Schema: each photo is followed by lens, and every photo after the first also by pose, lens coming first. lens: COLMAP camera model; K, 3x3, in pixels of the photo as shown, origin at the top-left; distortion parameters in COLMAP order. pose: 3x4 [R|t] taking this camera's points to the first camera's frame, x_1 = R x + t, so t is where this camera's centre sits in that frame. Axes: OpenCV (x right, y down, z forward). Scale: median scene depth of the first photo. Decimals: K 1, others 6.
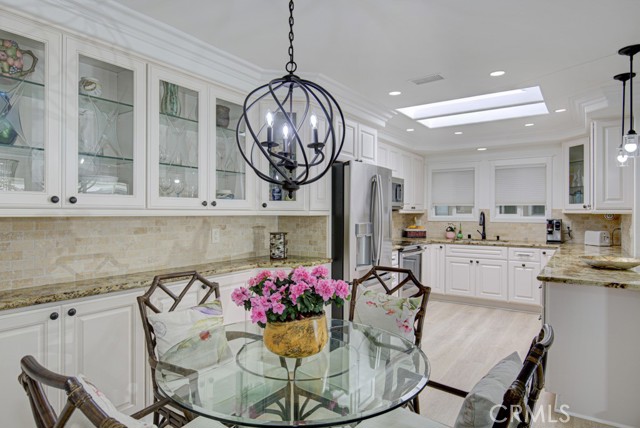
lens RADIAL K [[361.8, 0, 320.0], [0, 361.8, 214.0], [0, 0, 1]] dist [0.003132, 0.000658]
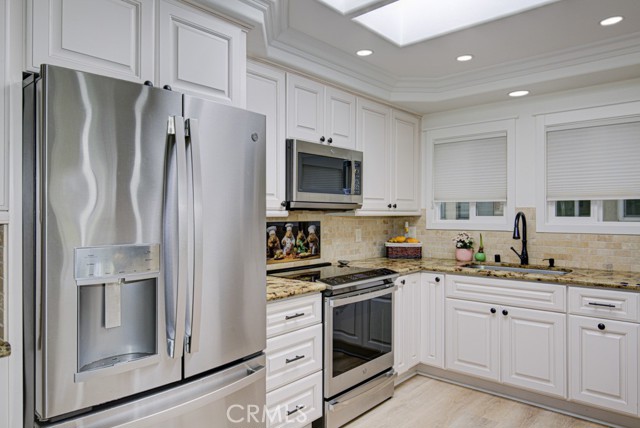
lens RADIAL K [[429.1, 0, 310.5], [0, 429.1, 212.9], [0, 0, 1]] dist [0.009626, 0.001201]
pose [[0.993724, -0.003271, -0.111816, 0.243648], [0.002478, 0.999971, -0.007233, -0.002202], [0.111836, 0.006911, 0.993703, 0.390652]]
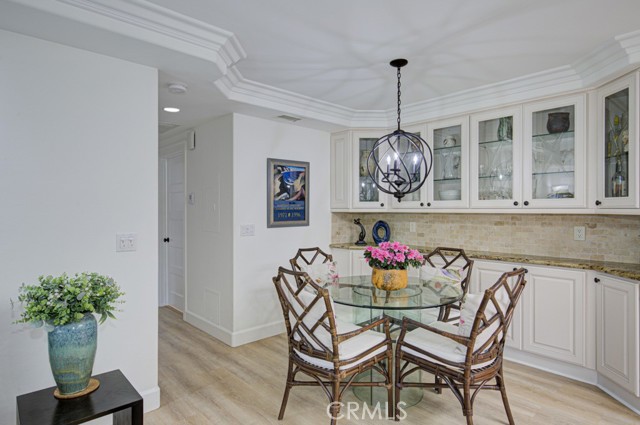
lens RADIAL K [[350.5, 0, 340.8], [0, 350.5, 210.8], [0, 0, 1]] dist [-0.001716, -0.000657]
pose [[-0.152641, 0.000860, -0.988281, 0.474772], [-0.004683, 0.999988, 0.001593, -0.001491], [0.988271, 0.004872, -0.152635, 0.290502]]
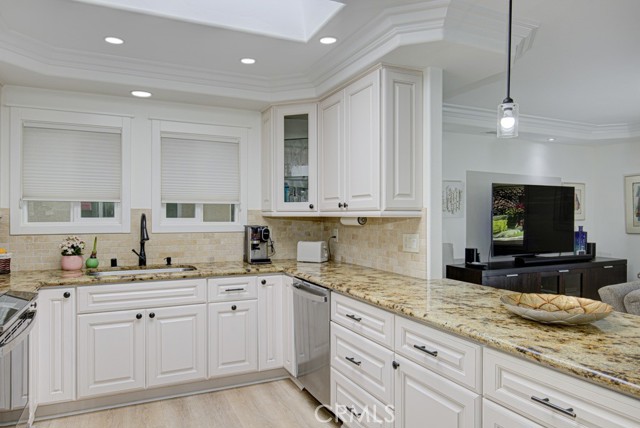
lens RADIAL K [[429.0, 0, 320.0], [0, 429.0, 214.0], [0, 0, 1]] dist [-0.008137, -0.002143]
pose [[0.490674, 0.001116, 0.871343, 0.039210], [0.003799, 0.999987, -0.003420, -0.003171], [-0.871335, 0.004989, 0.490663, 0.533058]]
